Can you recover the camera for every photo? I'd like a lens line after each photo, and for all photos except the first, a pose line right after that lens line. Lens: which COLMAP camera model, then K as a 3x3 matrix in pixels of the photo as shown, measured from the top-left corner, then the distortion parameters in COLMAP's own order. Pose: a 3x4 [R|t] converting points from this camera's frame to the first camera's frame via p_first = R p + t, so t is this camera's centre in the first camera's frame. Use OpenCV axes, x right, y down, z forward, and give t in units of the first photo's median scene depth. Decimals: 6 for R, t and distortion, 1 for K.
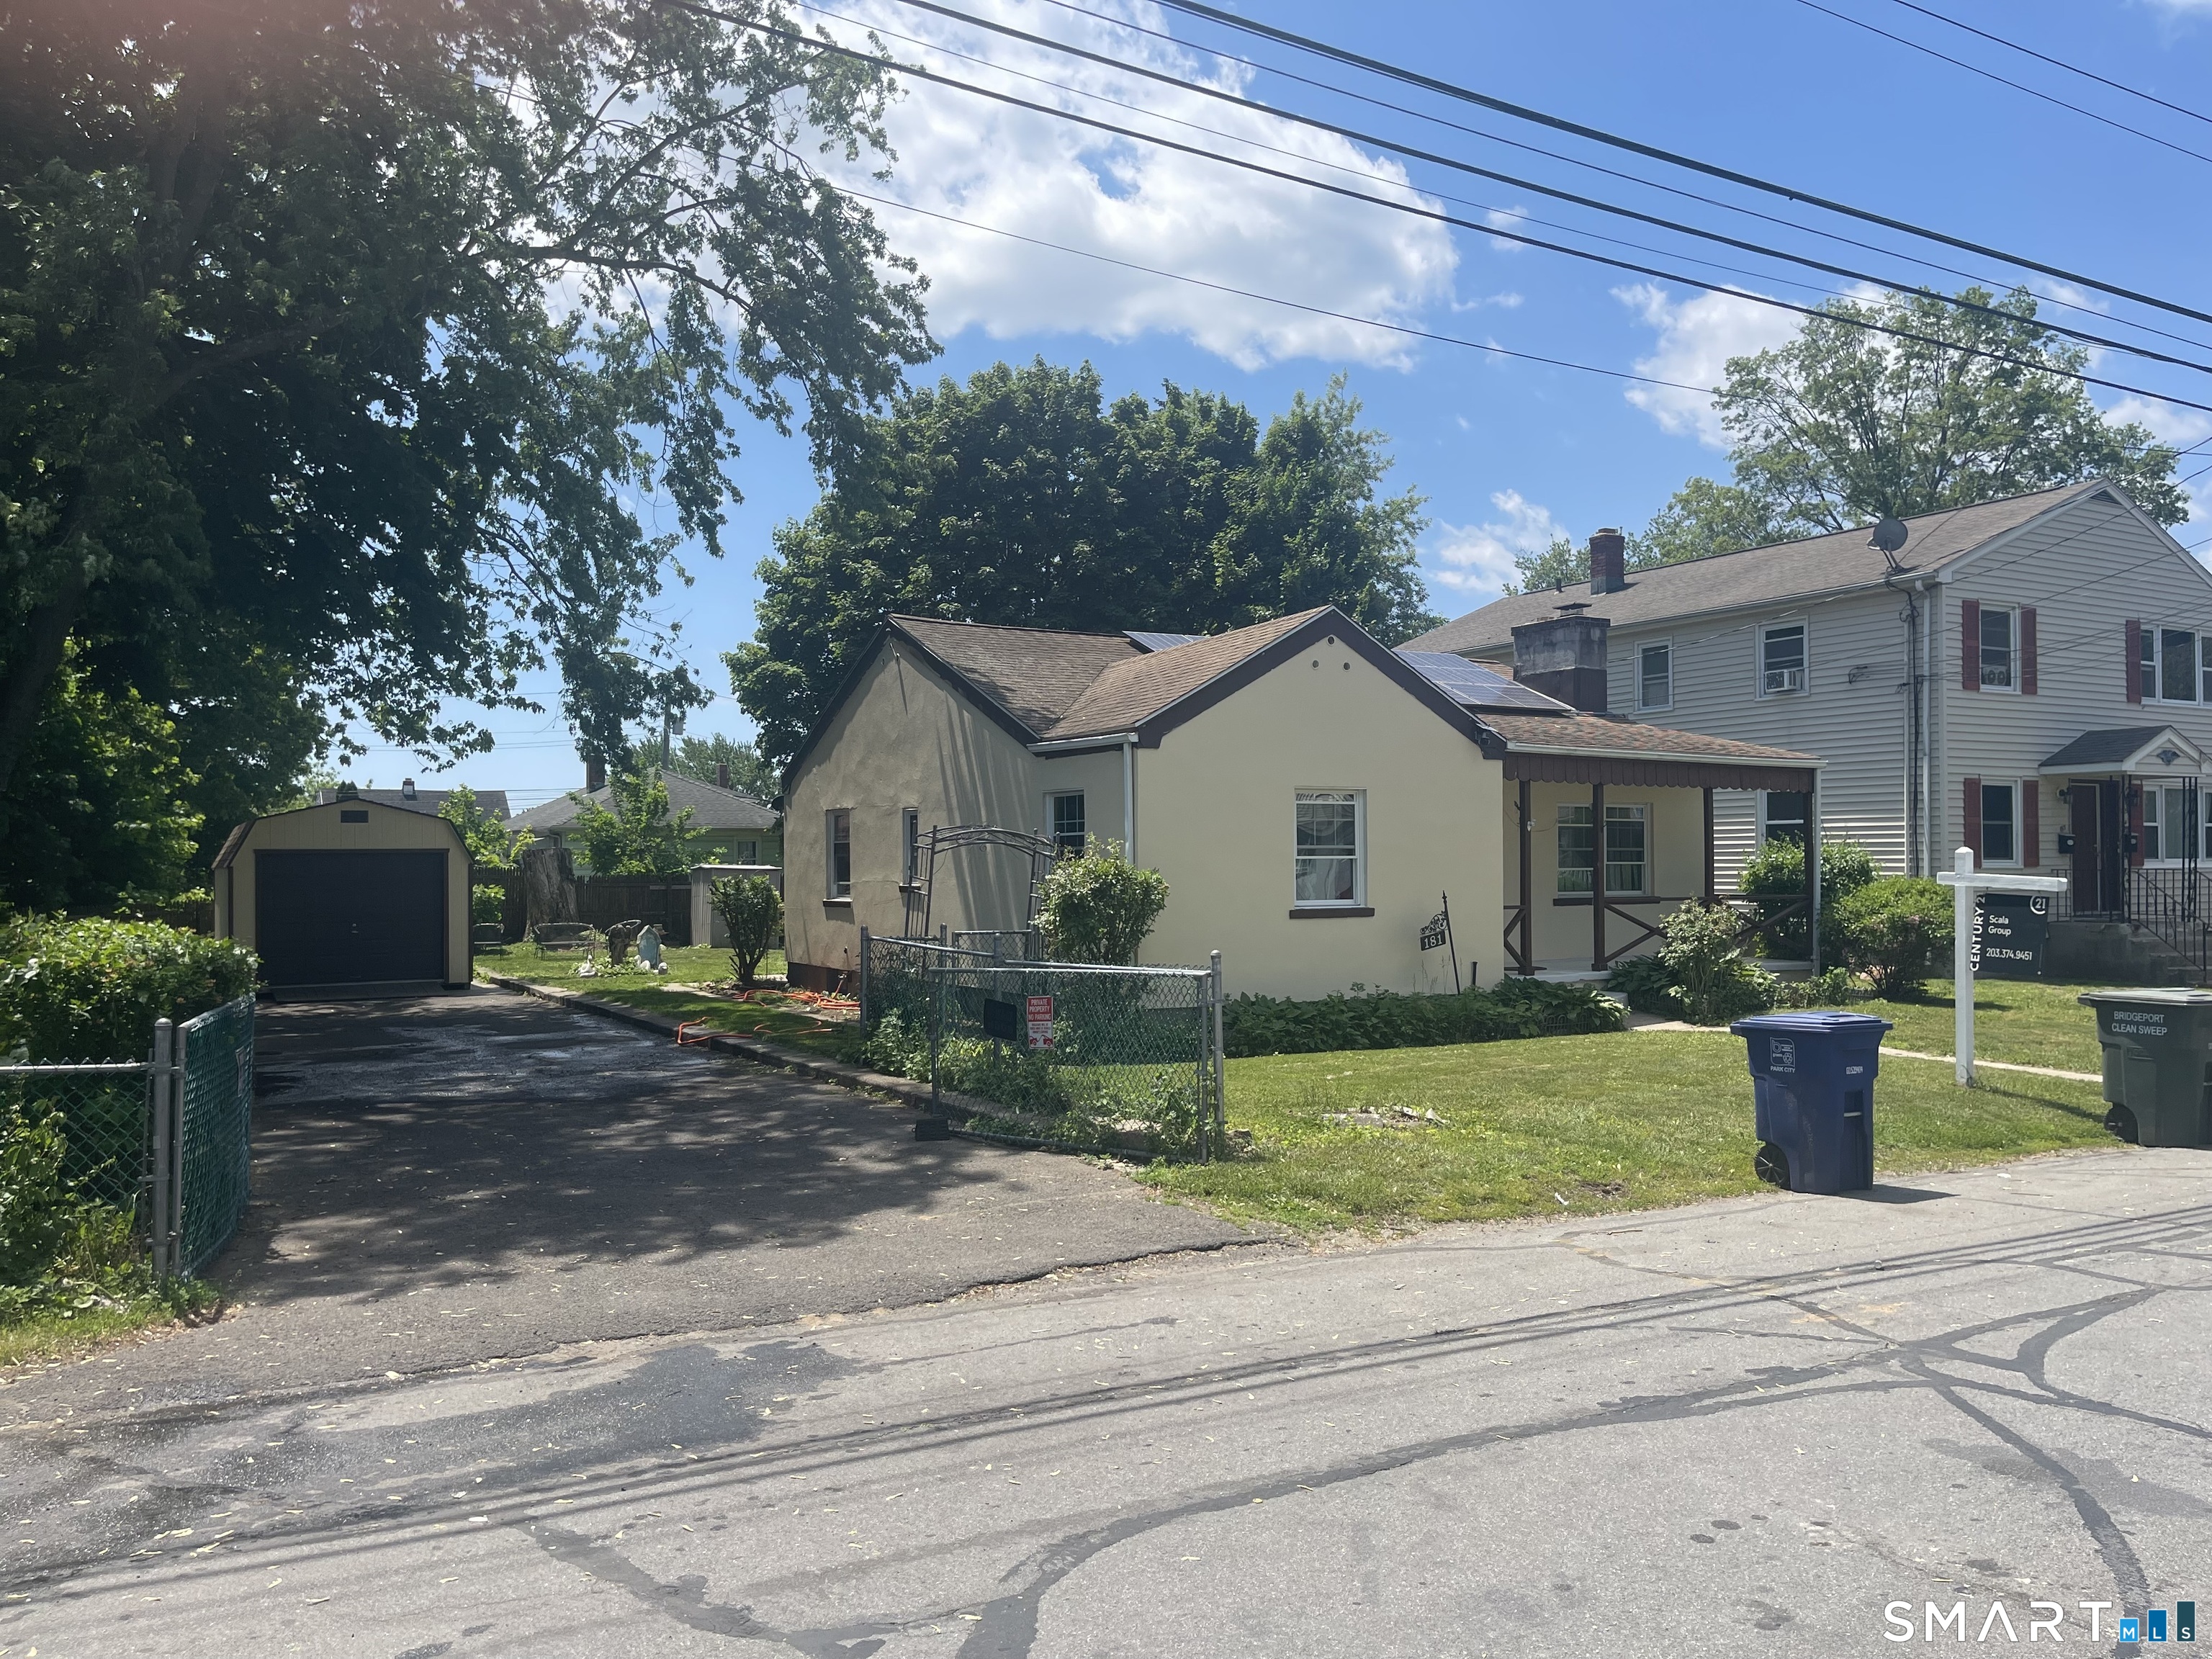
lens RADIAL K [[1638.3, 0, 1106.0], [0, 1638.3, 829.5], [0, 0, 1]] dist [-0.003975, -0.005945]
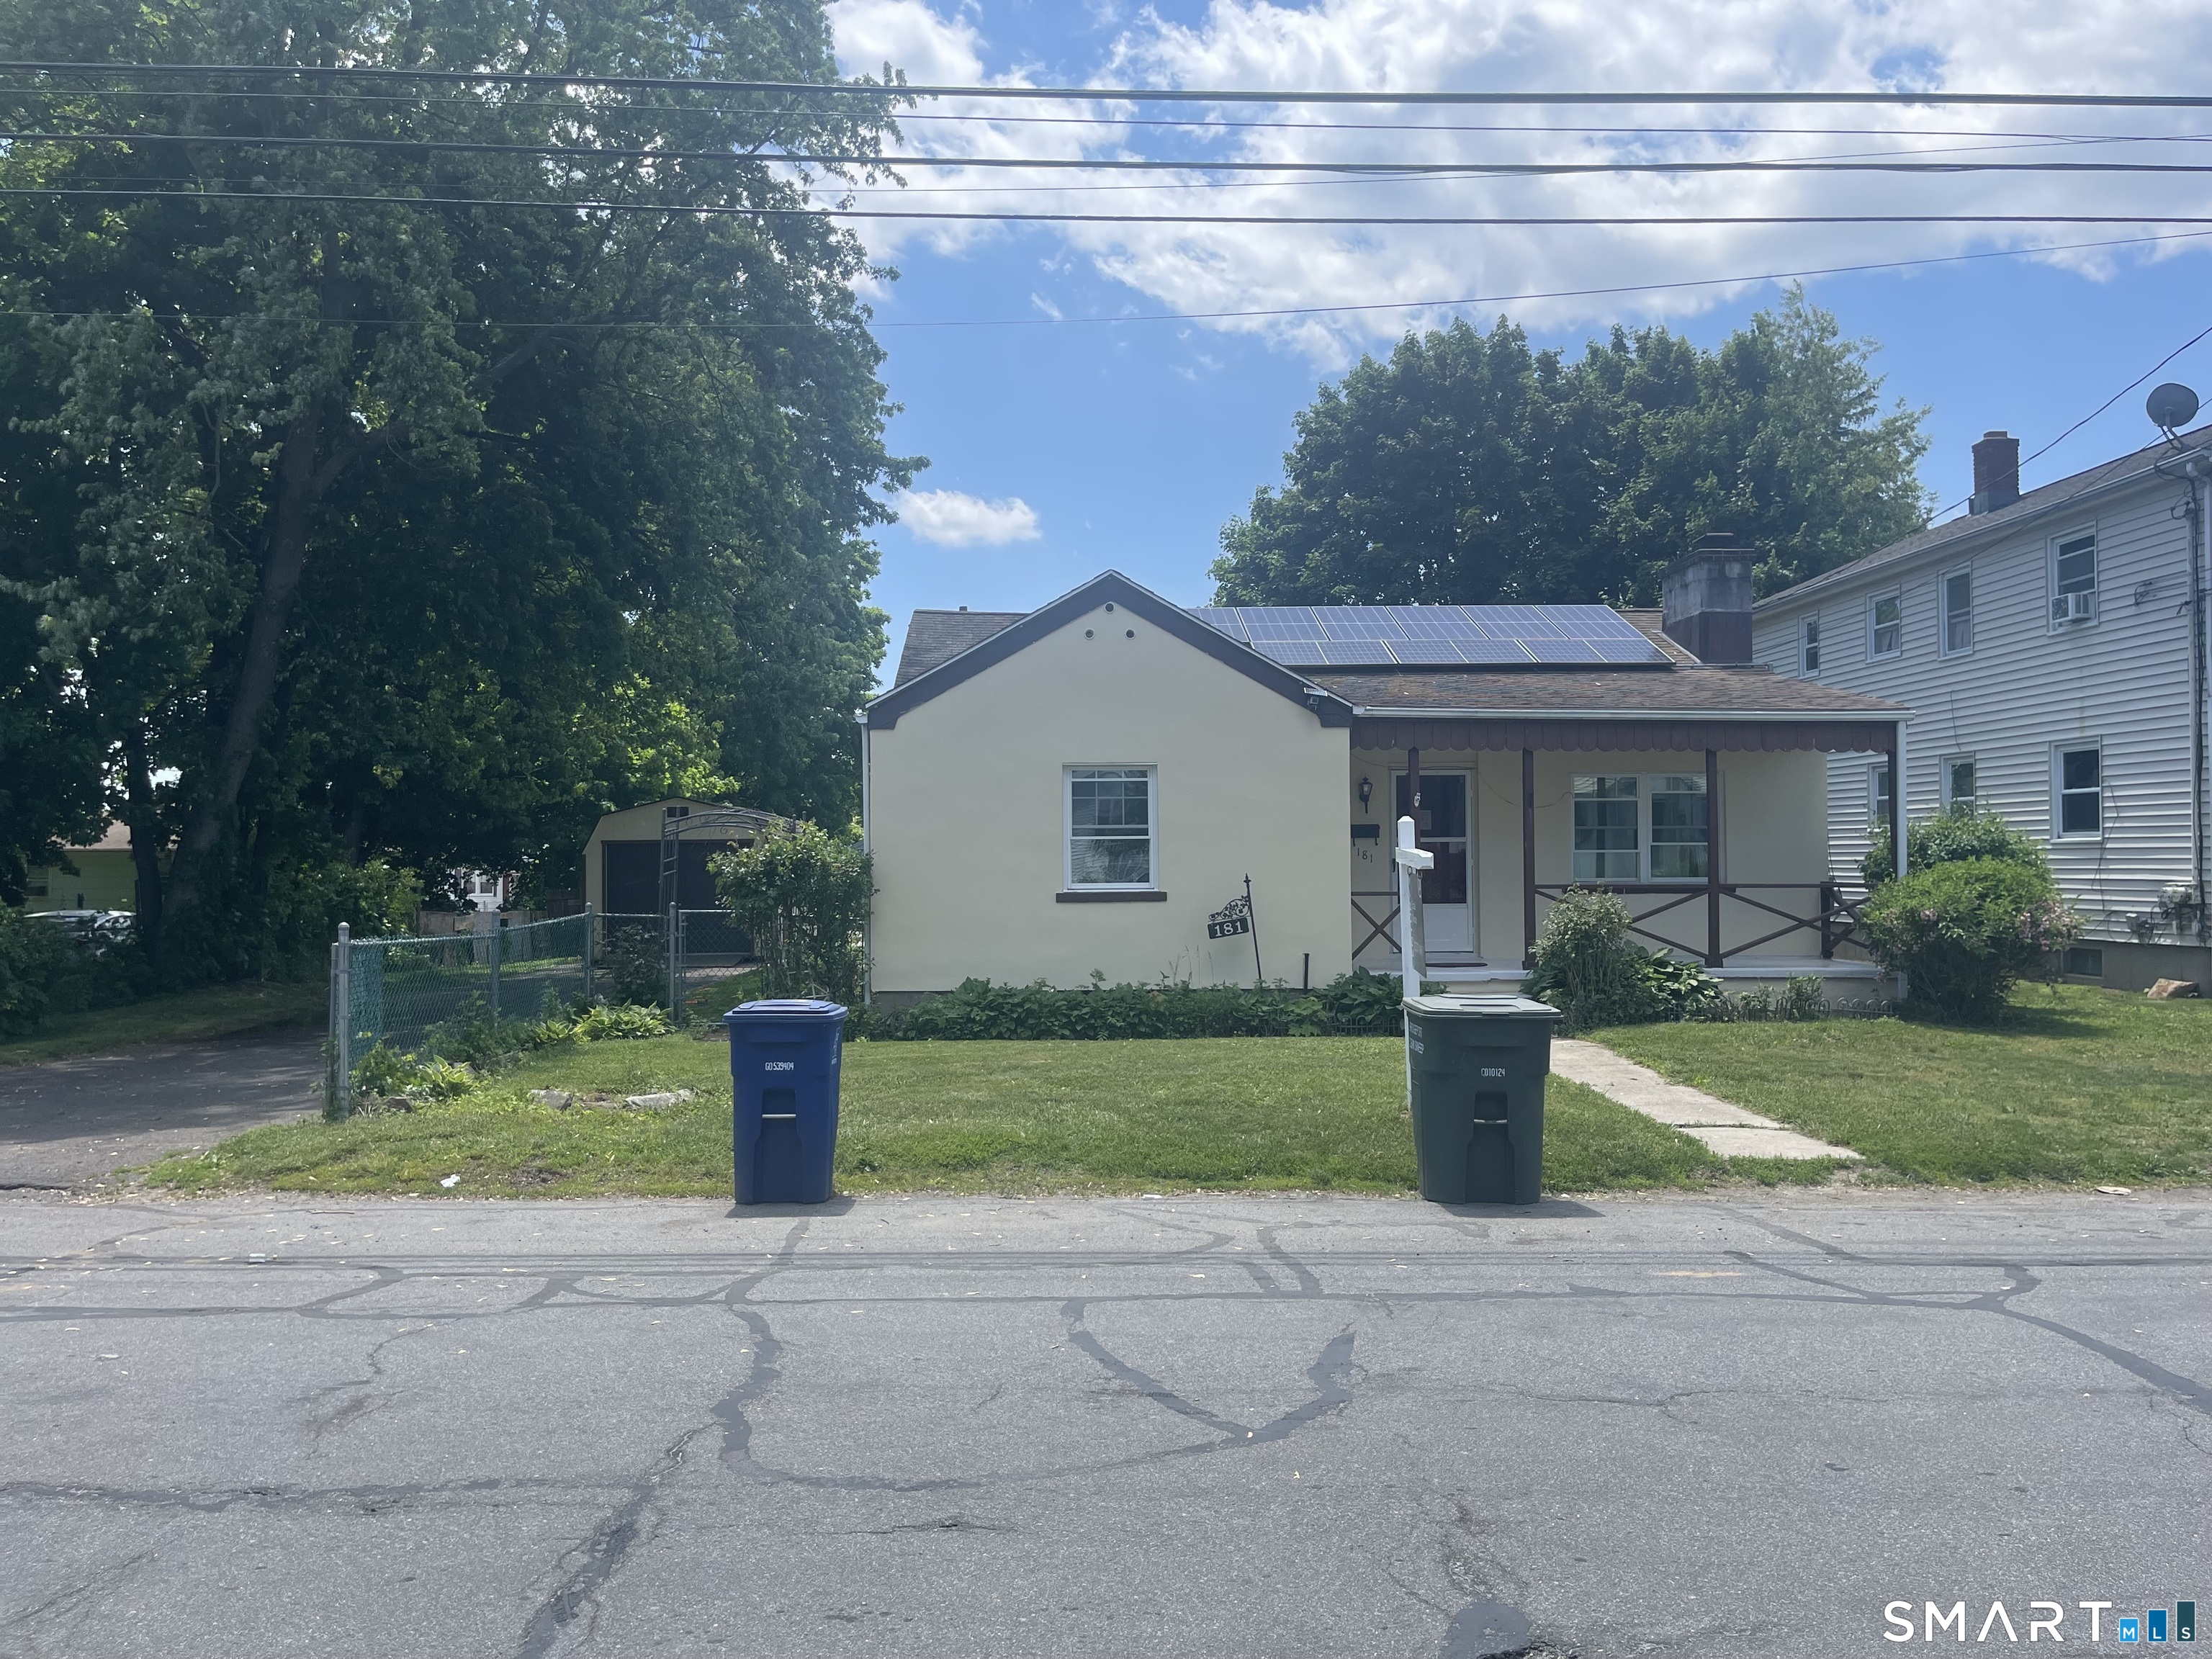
lens RADIAL K [[1638.3, 0, 1106.0], [0, 1638.3, 829.5], [0, 0, 1]] dist [-0.003975, -0.005945]
pose [[0.890697, -0.011438, -0.454454, 0.510747], [0.013573, 0.999907, 0.001434, 0.009693], [0.454395, -0.007445, 0.890769, 0.144482]]
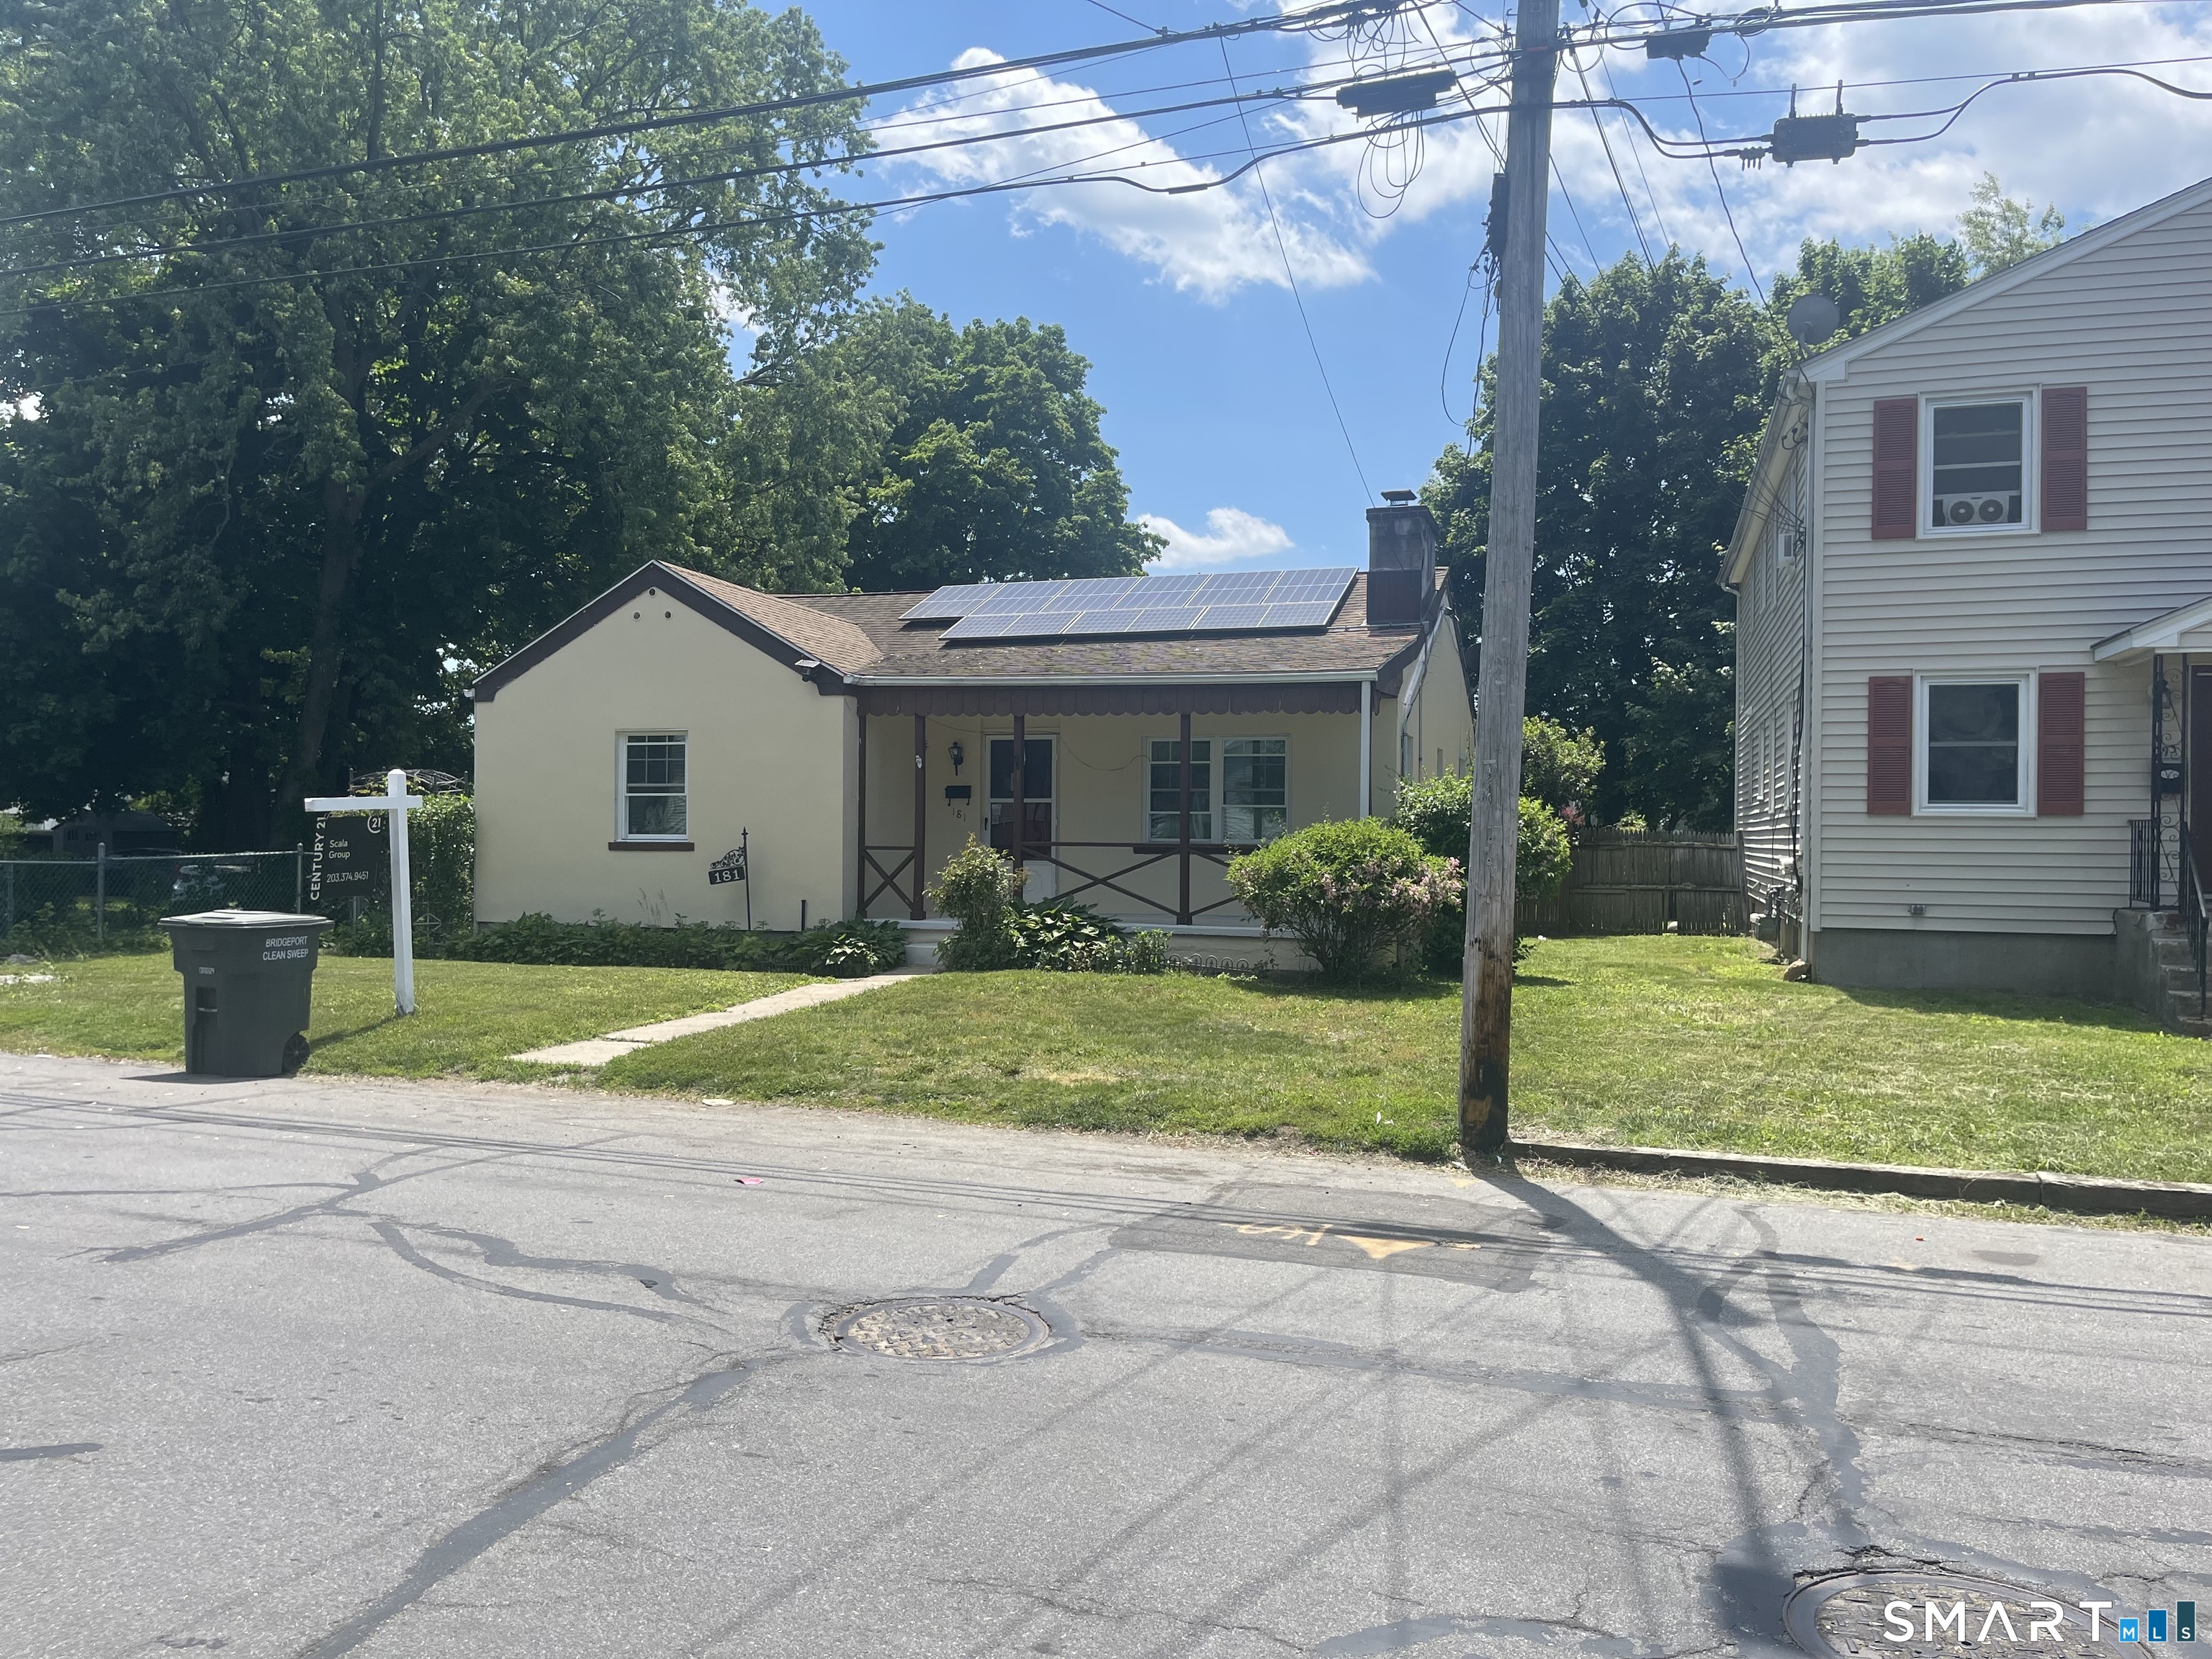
lens RADIAL K [[1655.9, 0, 1106.0], [0, 1655.9, 829.5], [0, 0, 1]] dist [0.011611, -0.000441]
pose [[0.694398, 0.007483, -0.719553, 1.023419], [0.005444, 0.999863, 0.015652, 0.022273], [0.719571, -0.014786, 0.694262, 0.415744]]
